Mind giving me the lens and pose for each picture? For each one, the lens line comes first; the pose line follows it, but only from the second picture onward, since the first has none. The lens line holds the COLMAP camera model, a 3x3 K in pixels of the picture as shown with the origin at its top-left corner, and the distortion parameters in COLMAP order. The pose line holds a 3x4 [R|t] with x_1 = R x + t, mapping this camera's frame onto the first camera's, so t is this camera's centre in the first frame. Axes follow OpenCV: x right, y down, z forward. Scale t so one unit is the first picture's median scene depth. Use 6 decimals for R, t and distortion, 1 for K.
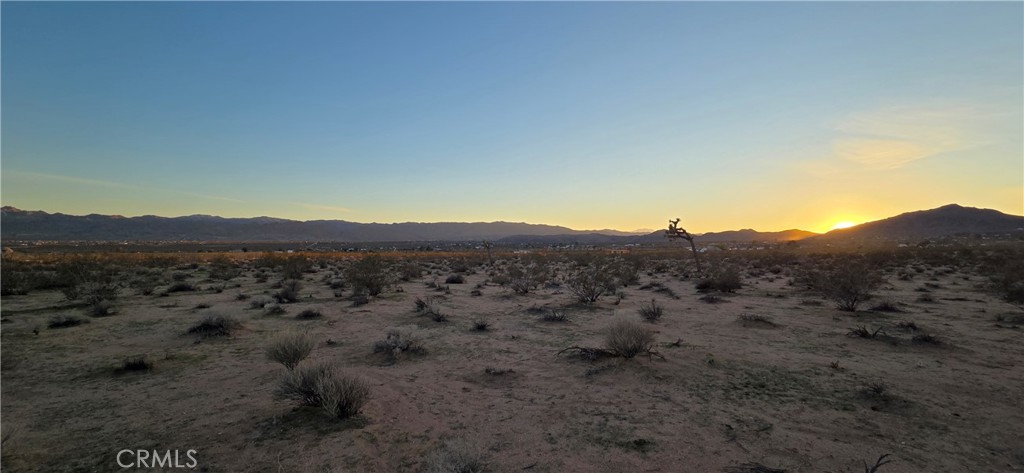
lens RADIAL K [[416.9, 0, 512.0], [0, 416.9, 236.5], [0, 0, 1]] dist [0.000173, 0.000535]
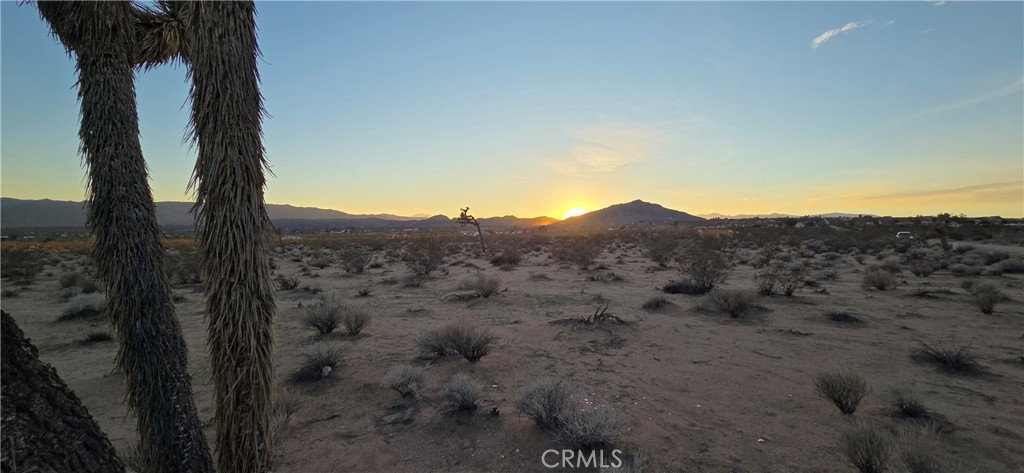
lens RADIAL K [[416.9, 0, 512.0], [0, 416.9, 236.5], [0, 0, 1]] dist [0.000173, 0.000535]
pose [[0.868045, -0.011647, 0.496349, -0.128619], [-0.006567, 0.999368, 0.034934, -0.004009], [-0.496442, -0.033584, 0.867420, -0.140610]]
